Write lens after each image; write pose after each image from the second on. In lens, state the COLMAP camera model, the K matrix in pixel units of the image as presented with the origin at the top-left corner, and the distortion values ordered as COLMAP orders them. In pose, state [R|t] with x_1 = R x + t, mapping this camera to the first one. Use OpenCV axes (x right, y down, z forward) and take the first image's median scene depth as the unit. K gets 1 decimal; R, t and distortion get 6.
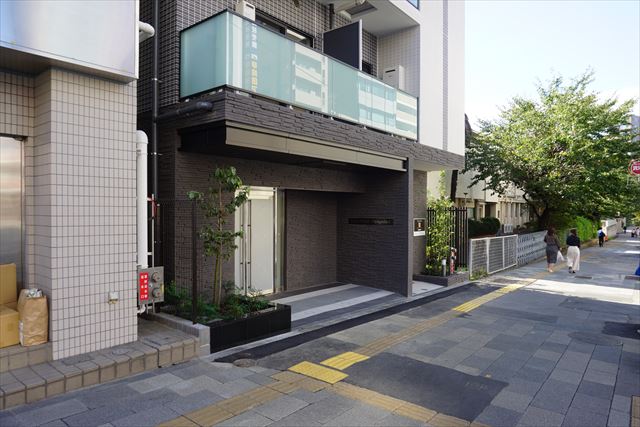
lens RADIAL K [[436.3, 0, 320.0], [0, 436.3, 213.5], [0, 0, 1]] dist [-0.023045, 0.021757]
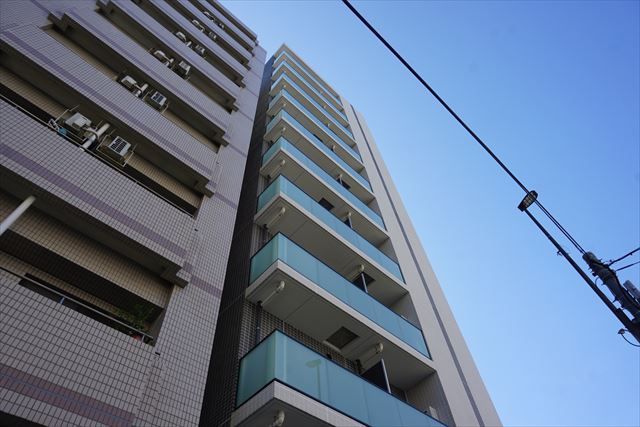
lens RADIAL K [[436.3, 0, 320.0], [0, 436.3, 213.5], [0, 0, 1]] dist [-0.023045, 0.021757]
pose [[0.986663, -0.161903, -0.016866, 0.011830], [0.073131, 0.533455, -0.842661, 0.472552], [0.145426, 0.830189, 0.538180, -0.048100]]
